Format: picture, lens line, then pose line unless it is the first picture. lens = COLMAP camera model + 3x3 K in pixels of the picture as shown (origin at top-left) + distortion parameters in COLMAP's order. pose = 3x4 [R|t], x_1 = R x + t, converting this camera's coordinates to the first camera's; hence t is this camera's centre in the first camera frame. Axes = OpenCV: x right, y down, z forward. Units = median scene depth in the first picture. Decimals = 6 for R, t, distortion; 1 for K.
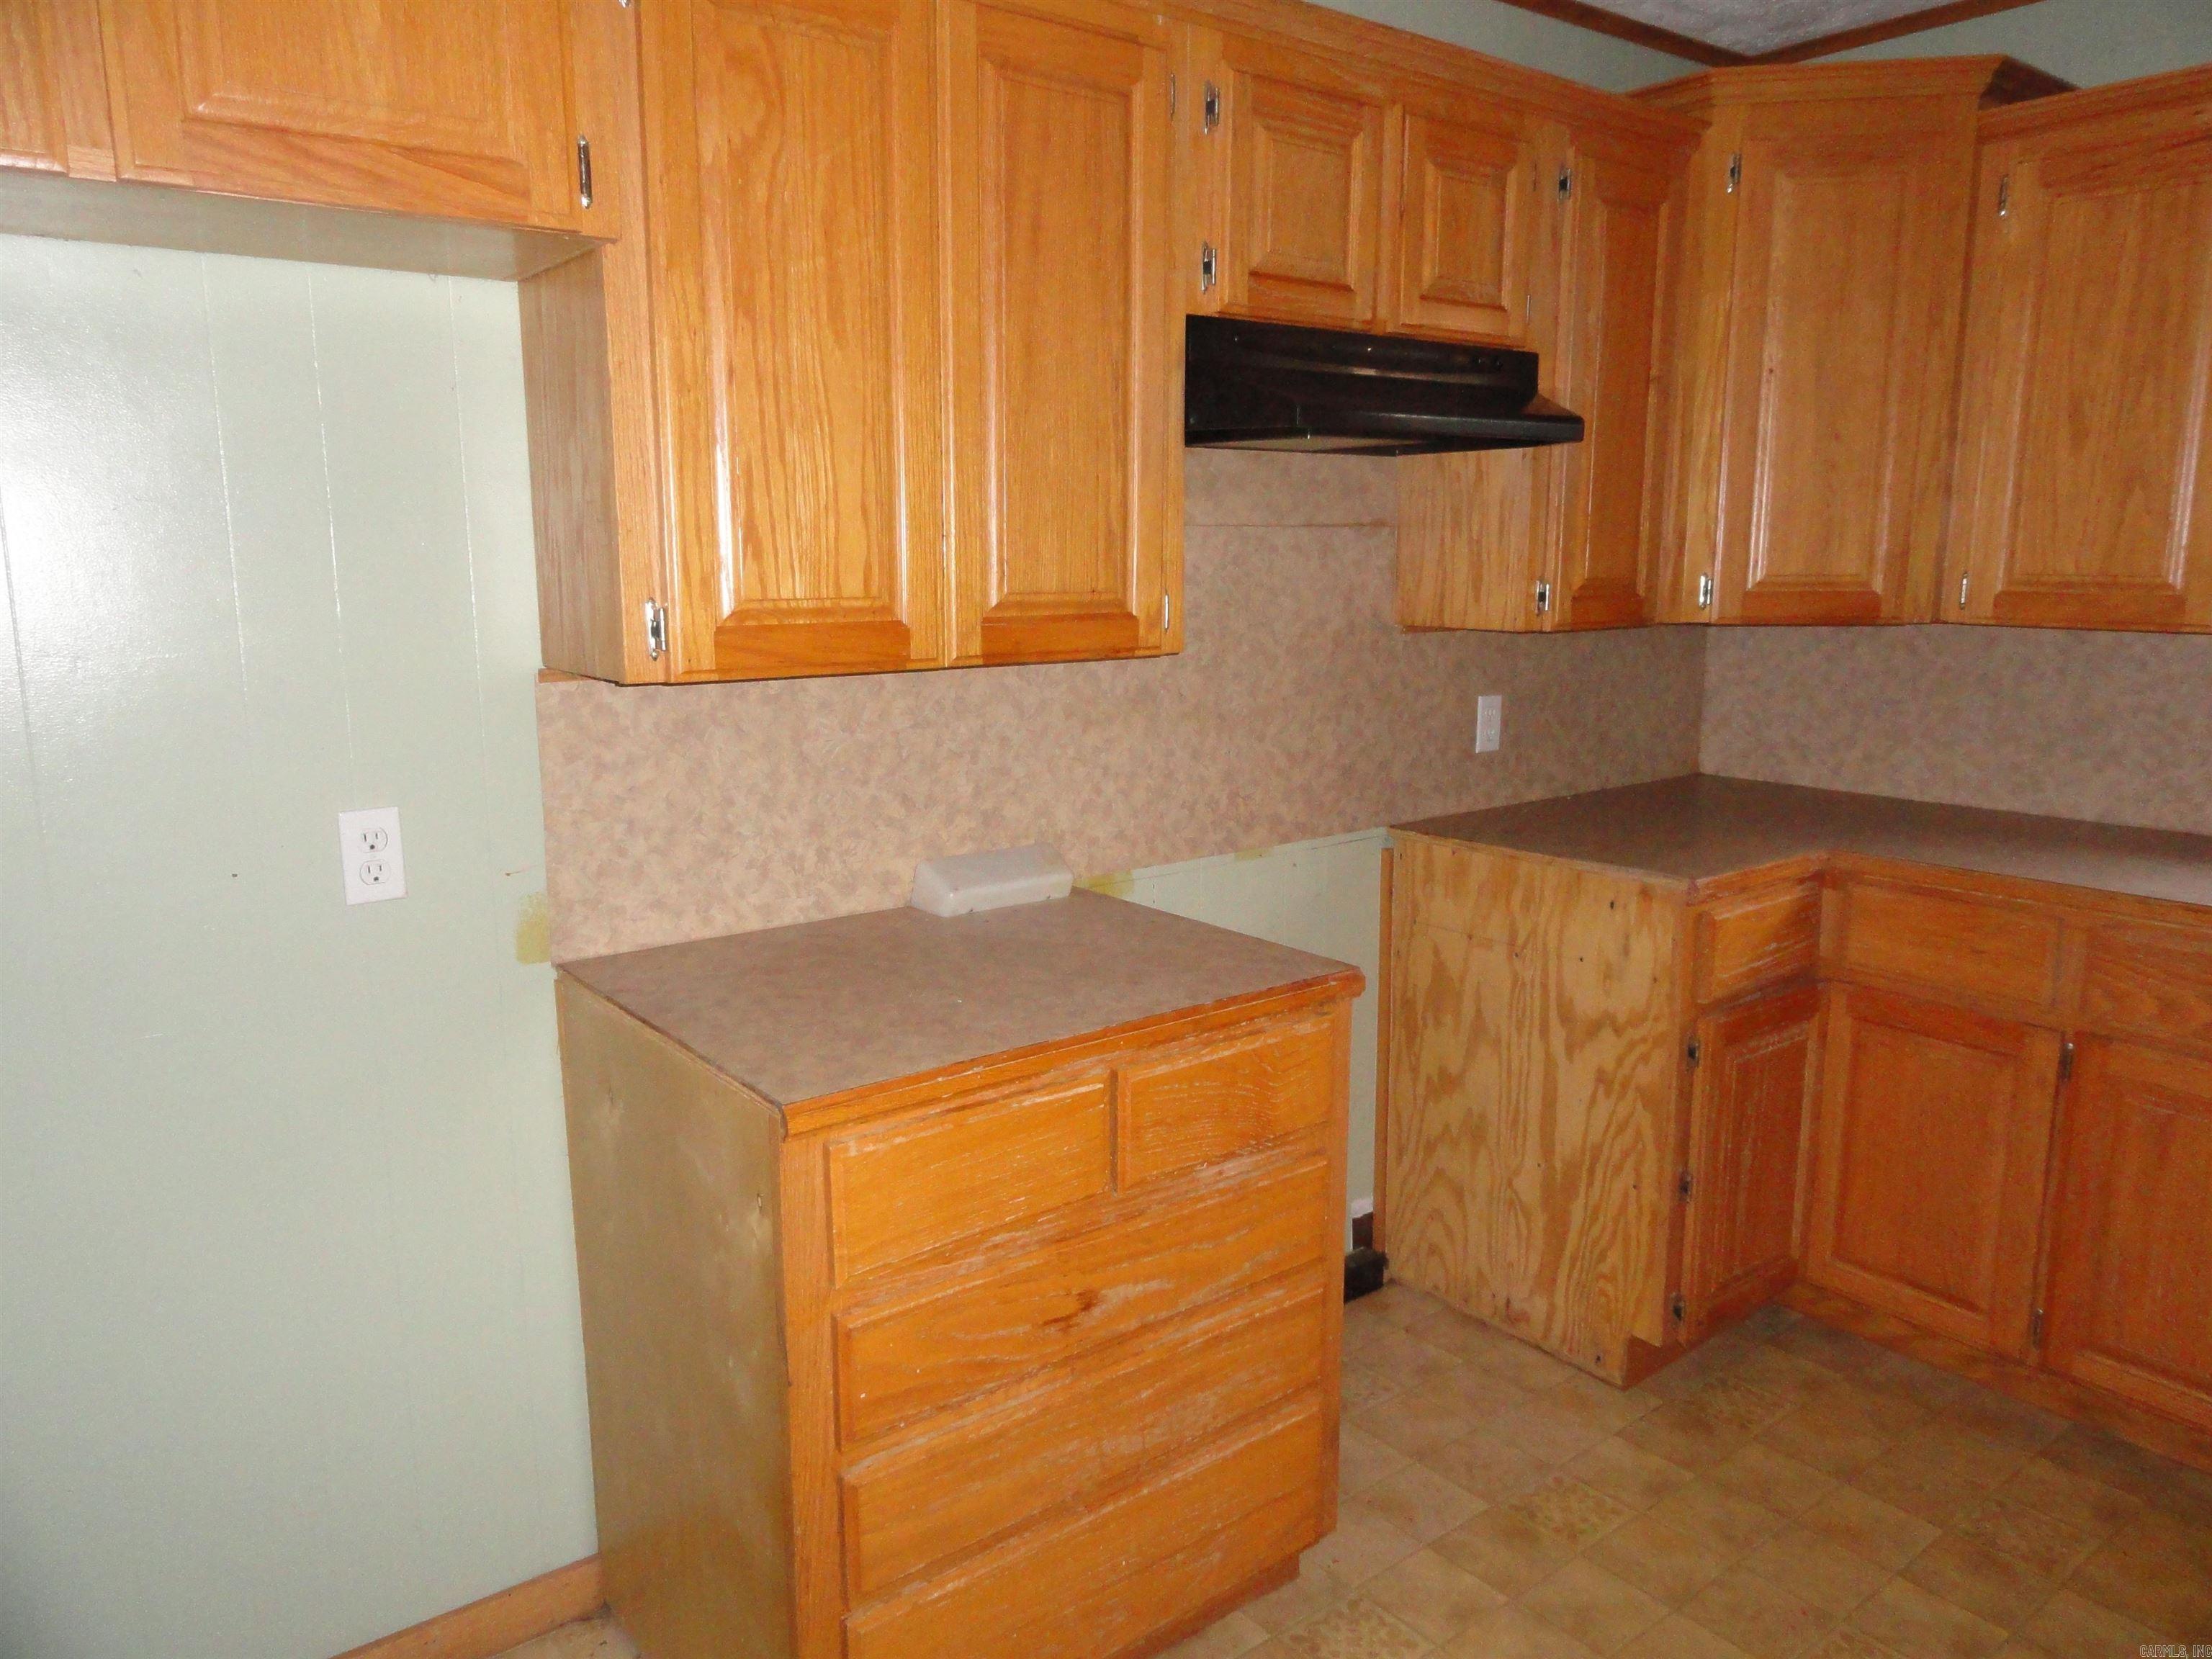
lens RADIAL K [[1543.5, 0, 1100.1], [0, 1543.5, 821.0], [0, 0, 1]] dist [-0.008748, 0.021900]
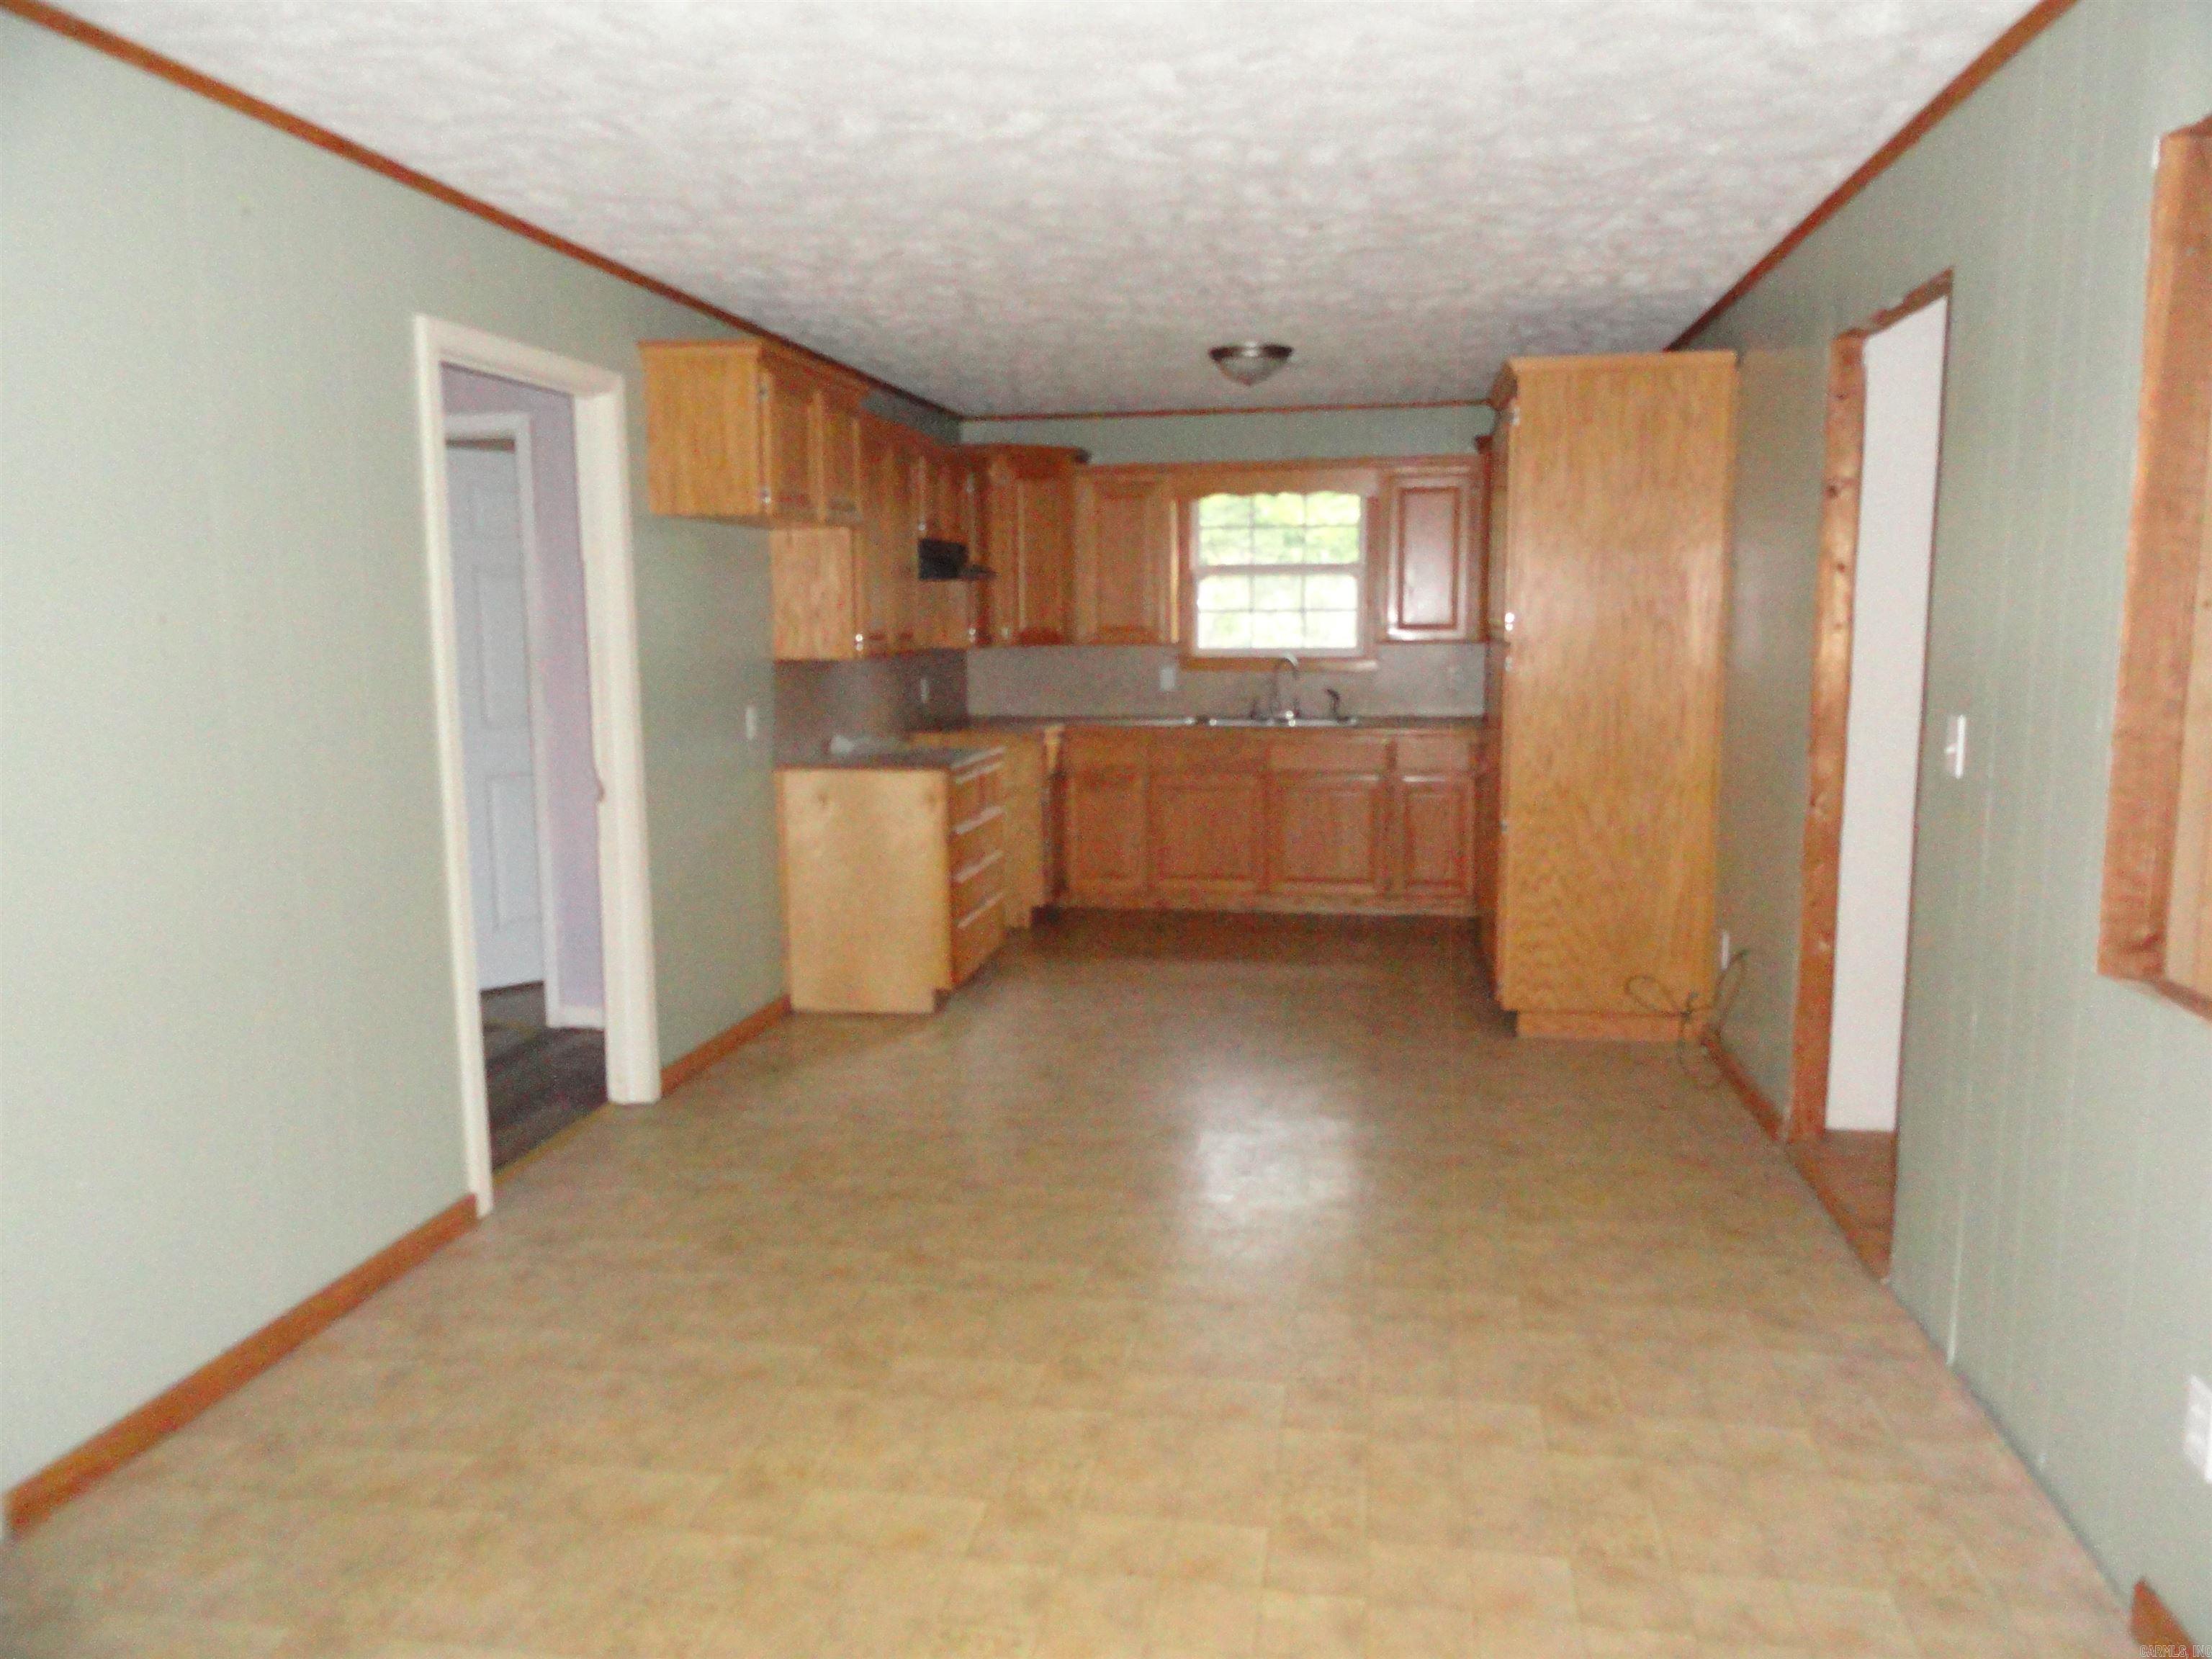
lens RADIAL K [[1543.5, 0, 1100.1], [0, 1543.5, 821.0], [0, 0, 1]] dist [-0.008748, 0.021900]
pose [[0.734955, -0.095299, 0.671387, -1.343806], [0.126853, 0.991920, 0.001933, 0.191591], [-0.666146, 0.083747, 0.741105, -1.069448]]
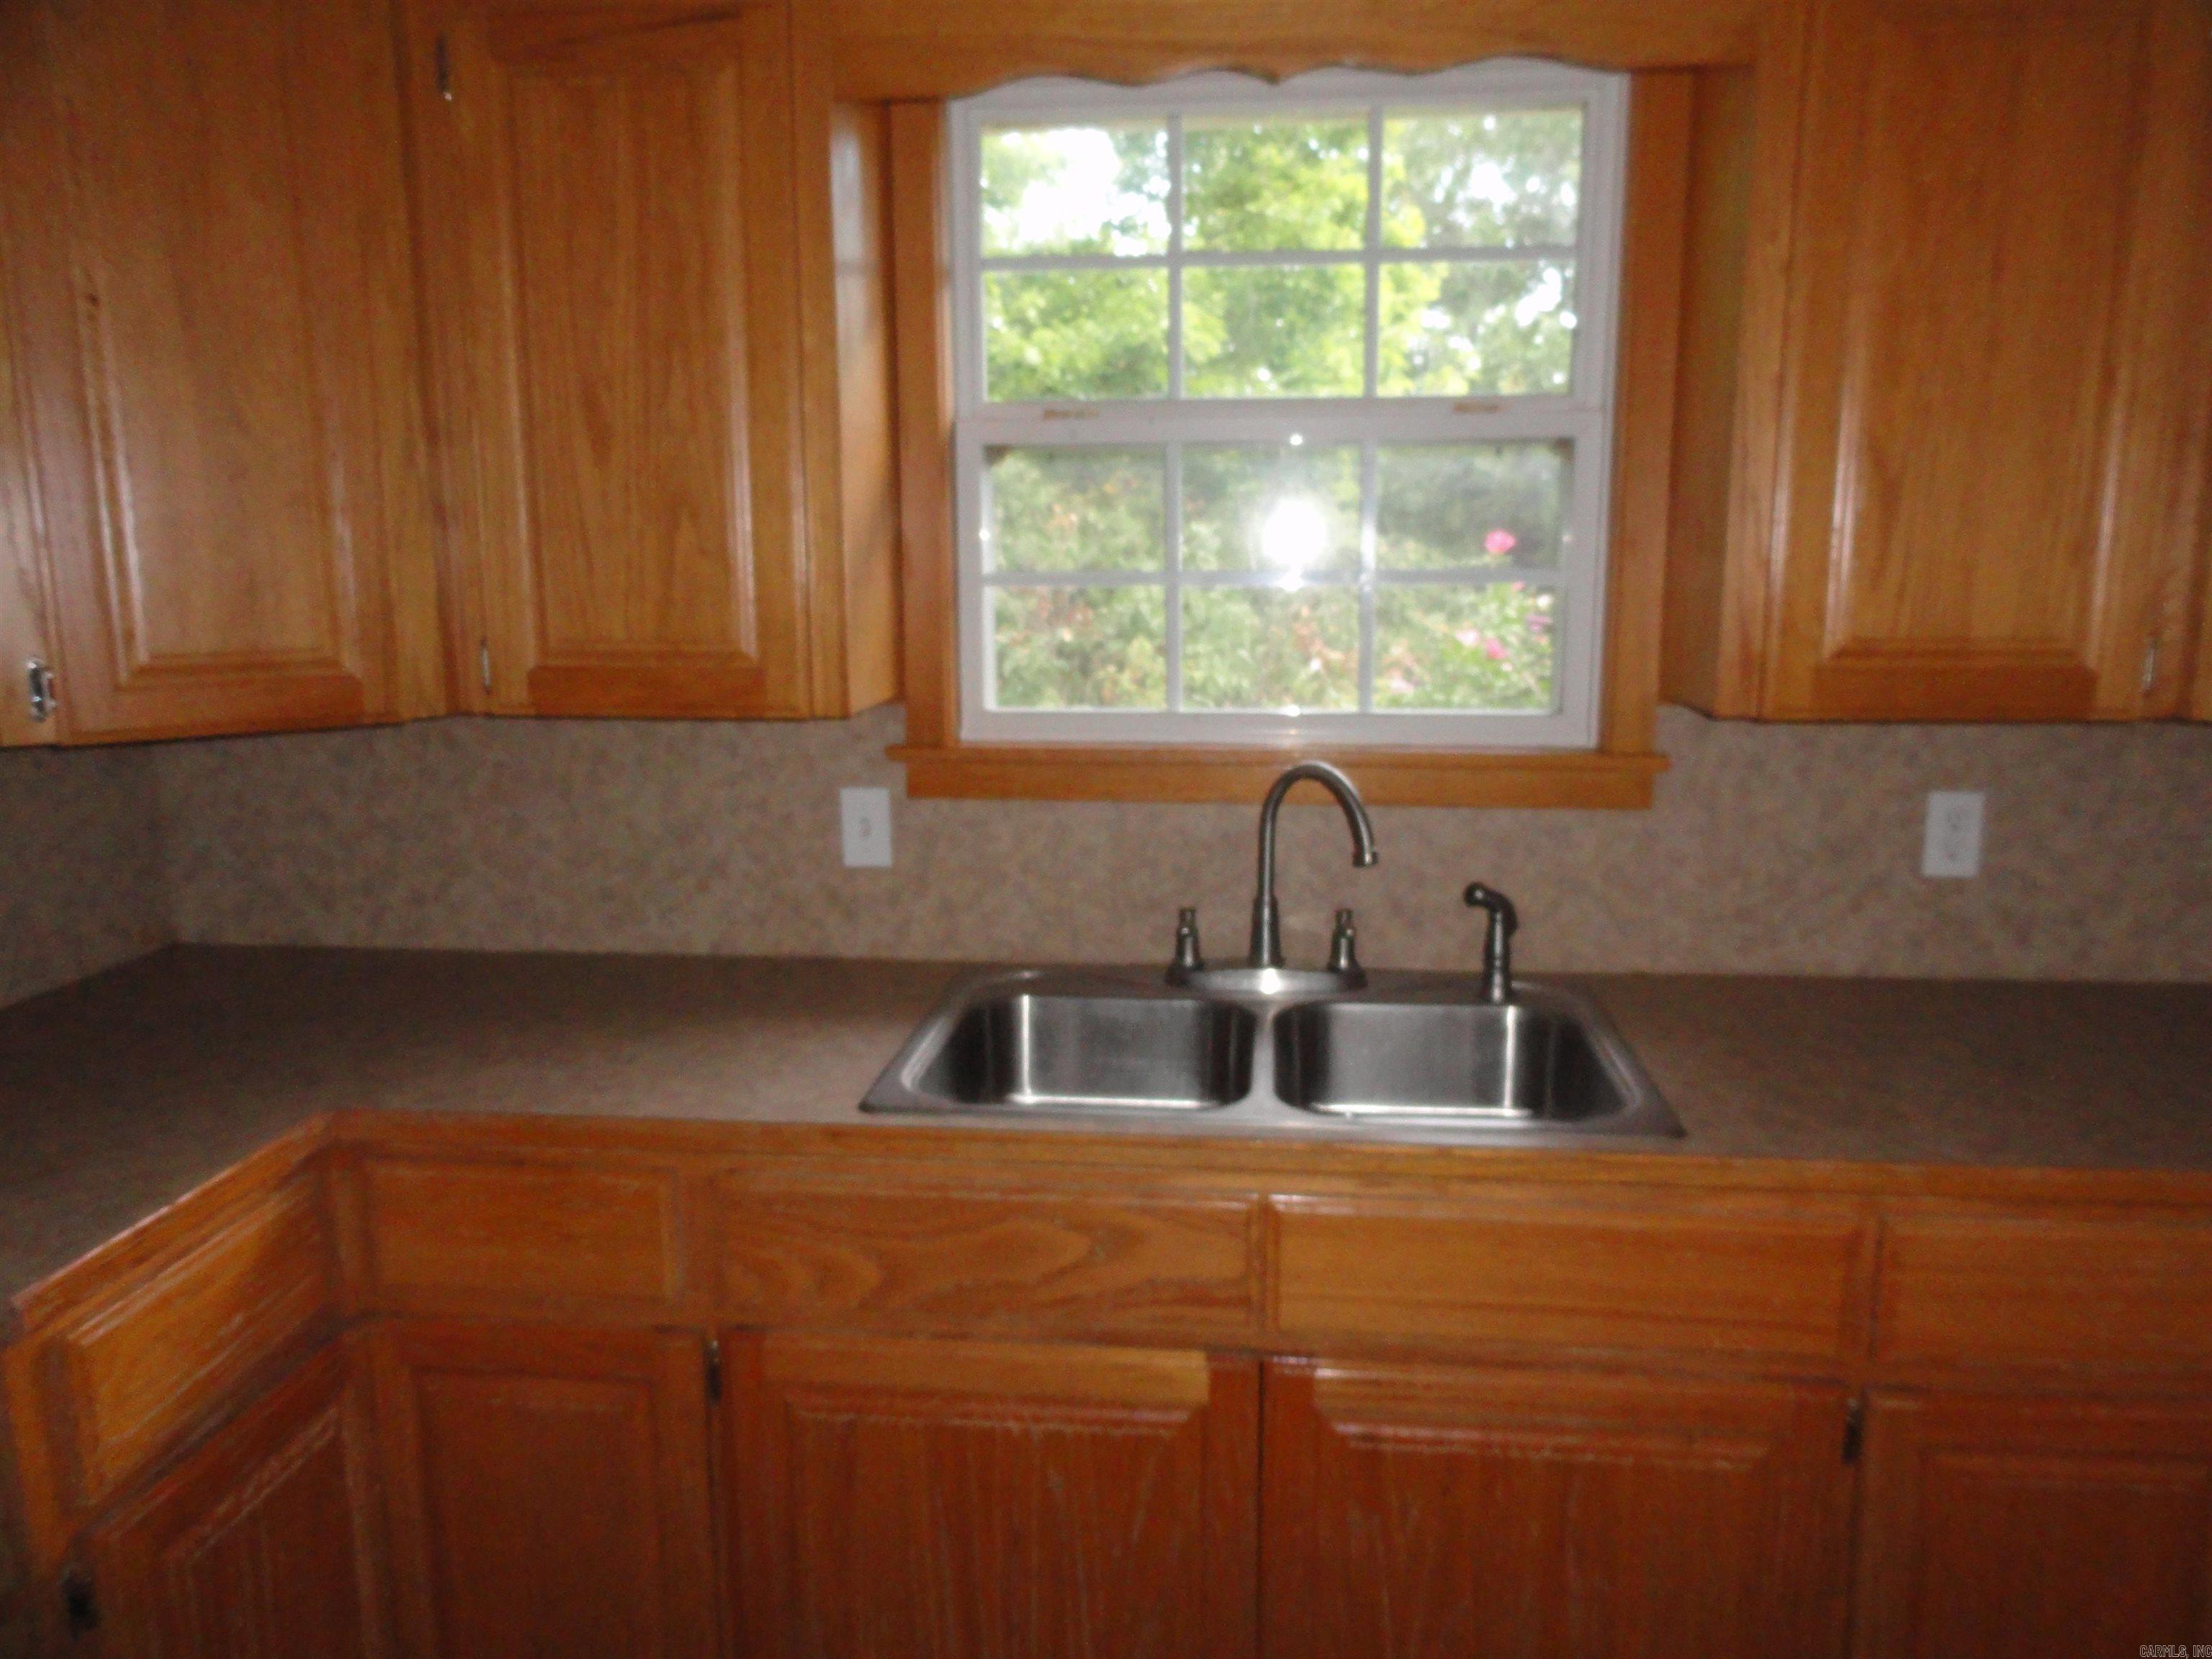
lens RADIAL K [[1543.5, 0, 1100.1], [0, 1543.5, 821.0], [0, 0, 1]] dist [-0.008748, 0.021900]
pose [[0.690516, -0.128158, 0.711873, 0.267846], [0.130008, 0.990141, 0.052147, -0.085423], [-0.711538, 0.056540, 0.700369, 0.359551]]
